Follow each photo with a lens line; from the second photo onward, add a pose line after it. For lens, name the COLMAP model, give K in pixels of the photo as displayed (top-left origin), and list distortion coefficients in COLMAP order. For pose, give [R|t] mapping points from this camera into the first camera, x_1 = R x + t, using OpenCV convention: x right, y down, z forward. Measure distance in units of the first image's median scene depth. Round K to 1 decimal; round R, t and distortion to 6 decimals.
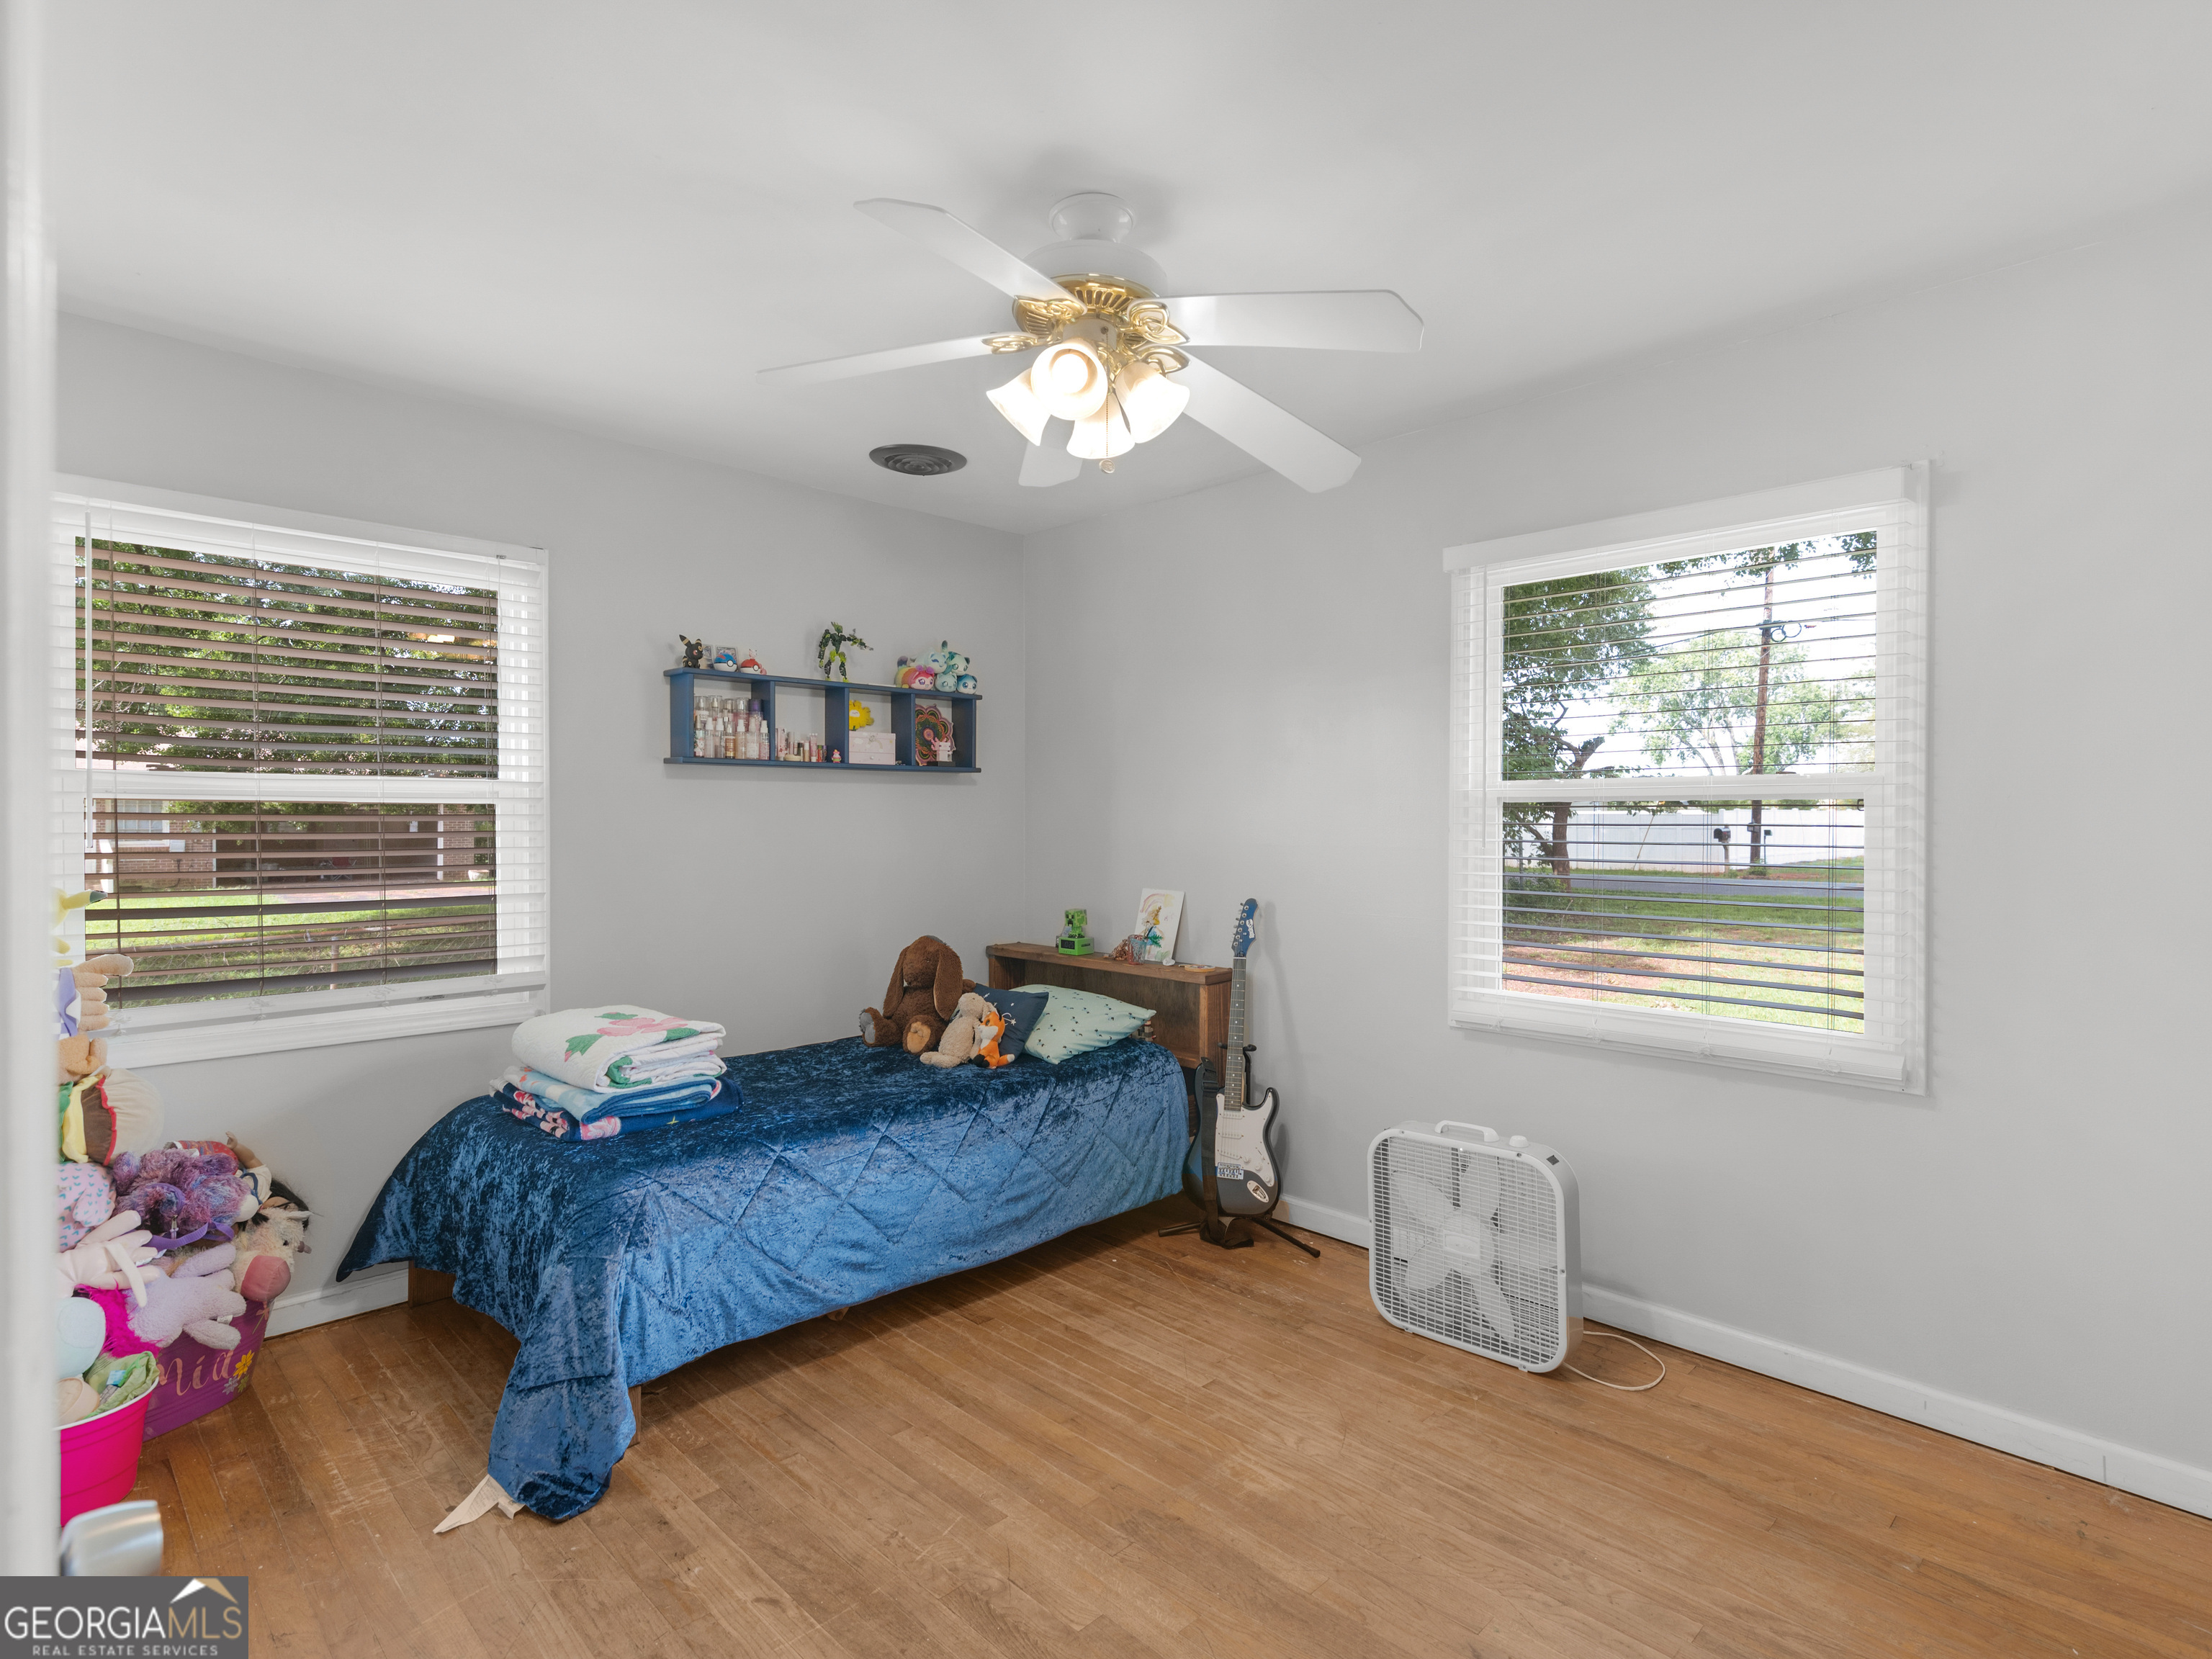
lens RADIAL K [[1143.1, 0, 1105.9], [0, 1143.1, 814.4], [0, 0, 1]] dist [0.003967, 0.000679]
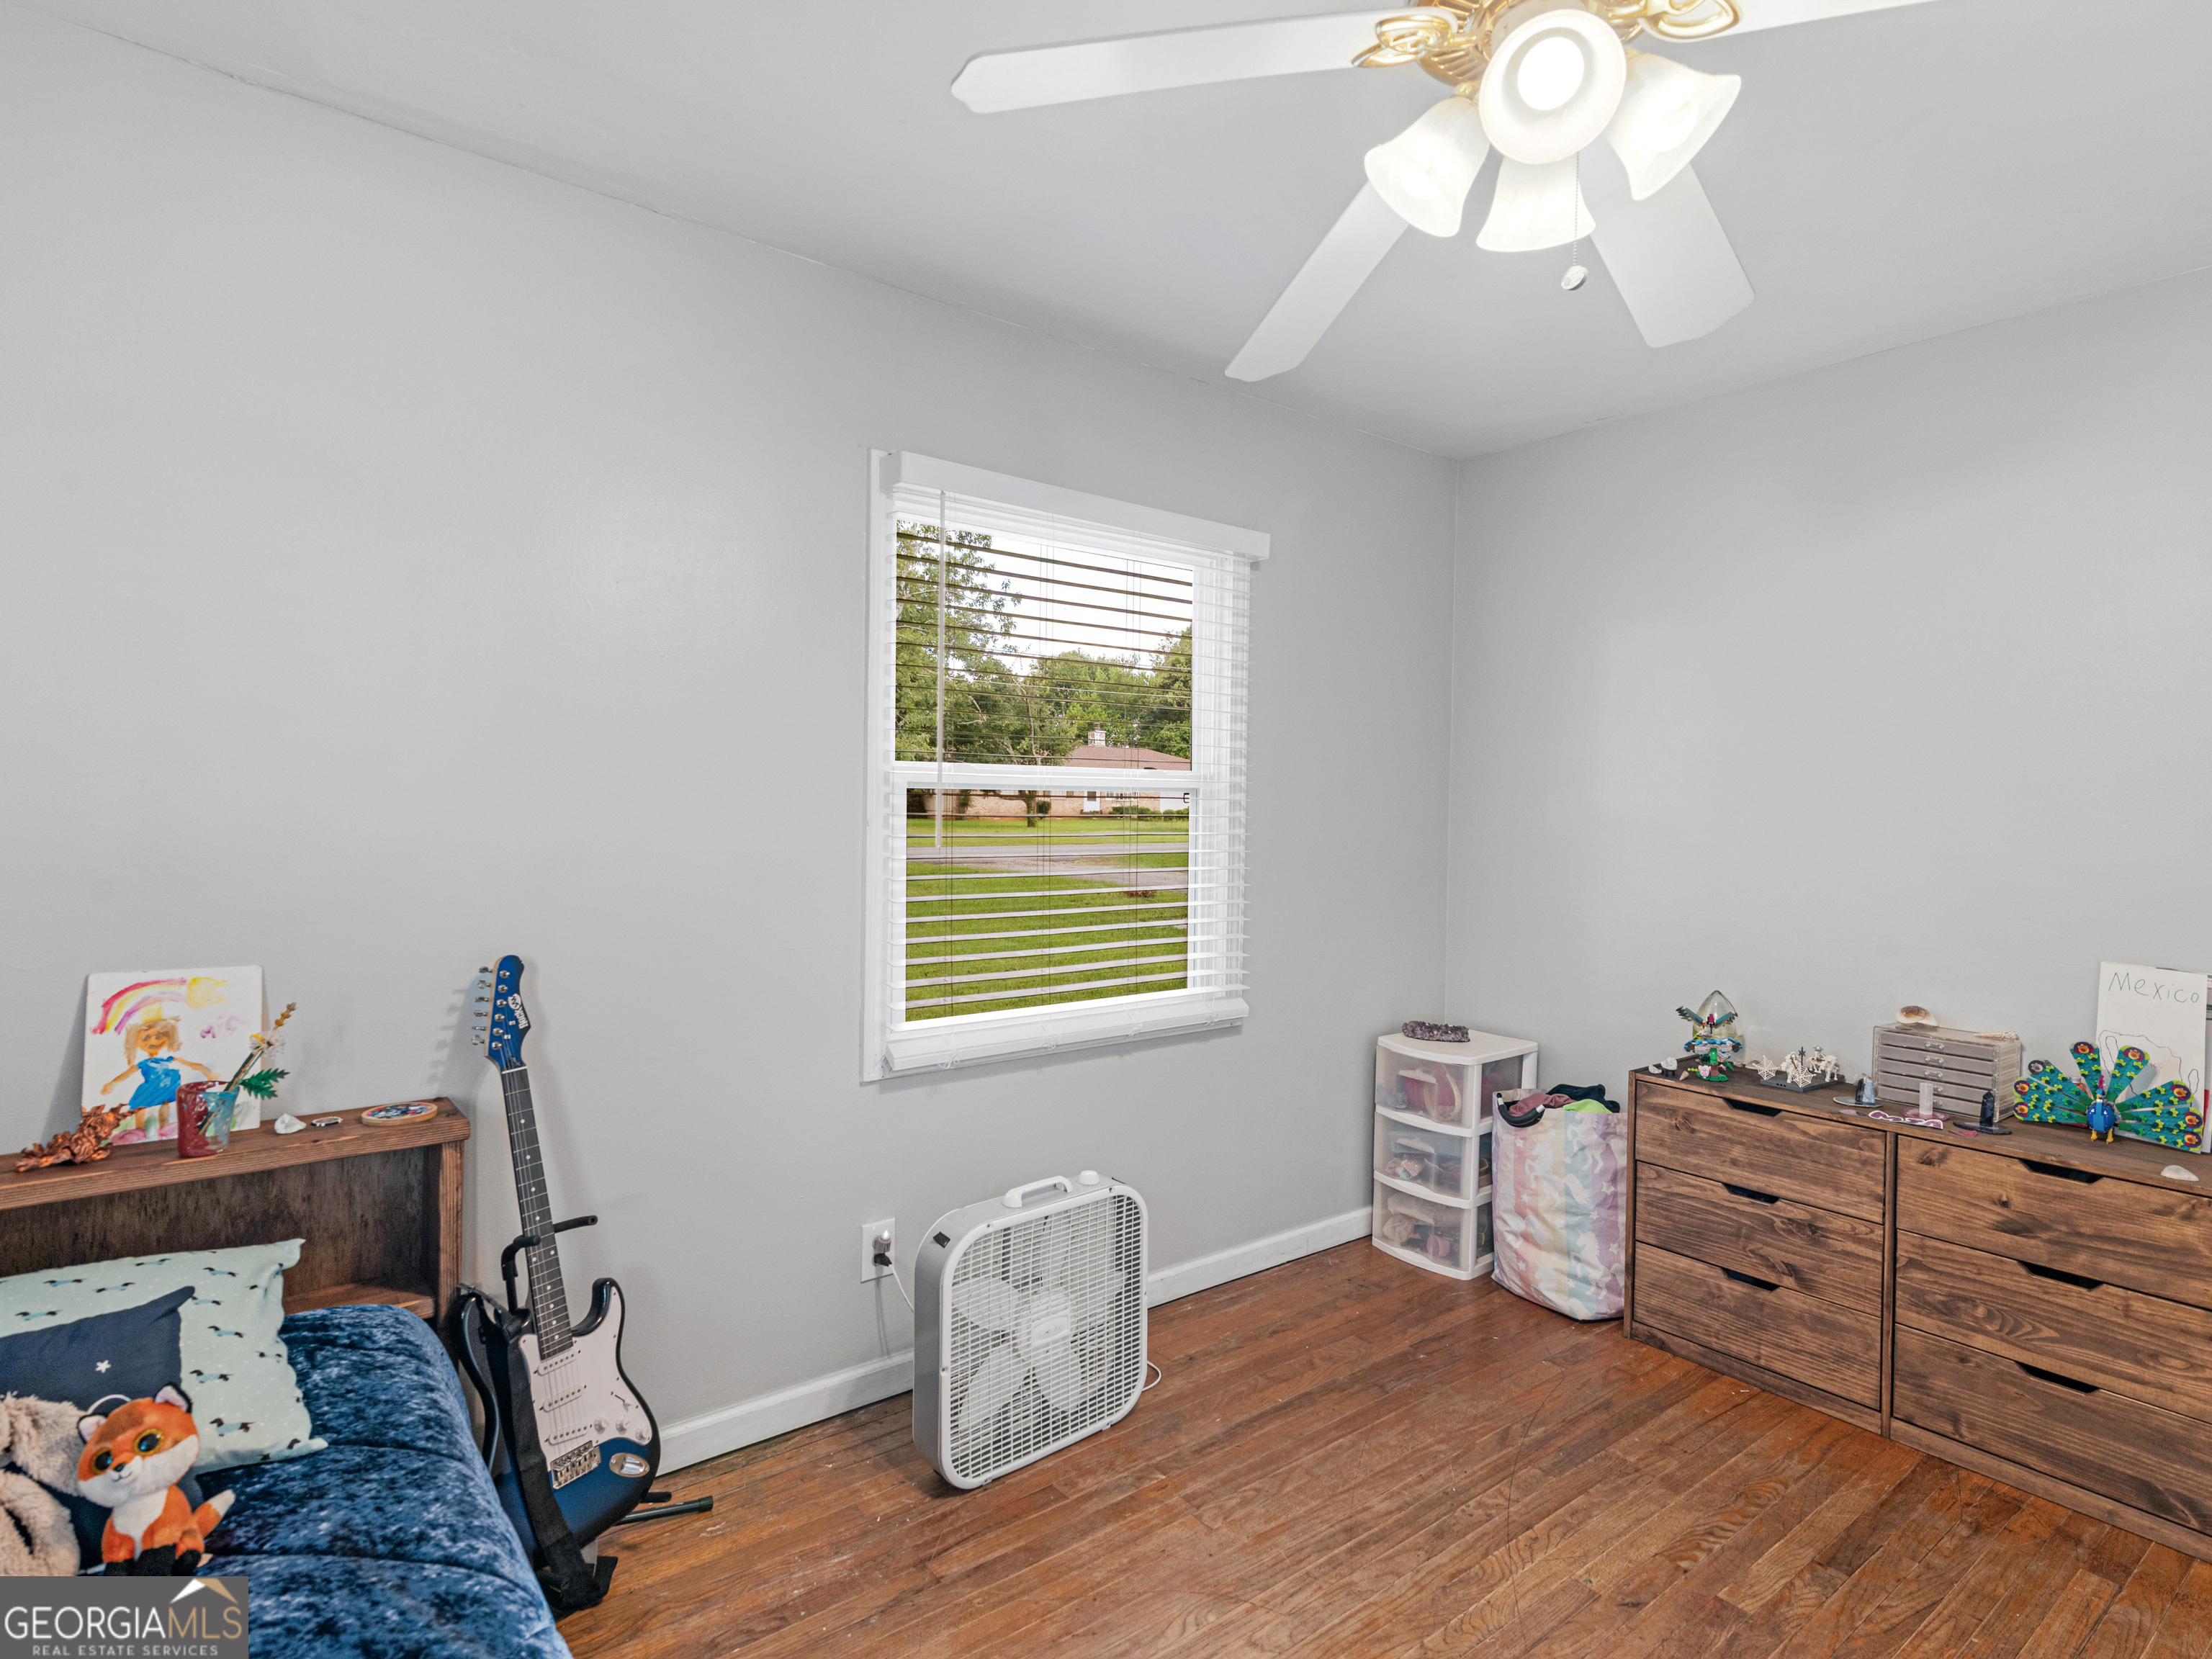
lens RADIAL K [[1143.1, 0, 1105.9], [0, 1143.1, 814.4], [0, 0, 1]] dist [0.003967, 0.000679]
pose [[0.111982, -0.014352, 0.993607, -0.483157], [-0.013824, 0.999776, 0.015999, -0.006346], [-0.993614, -0.015527, 0.111759, 0.854250]]
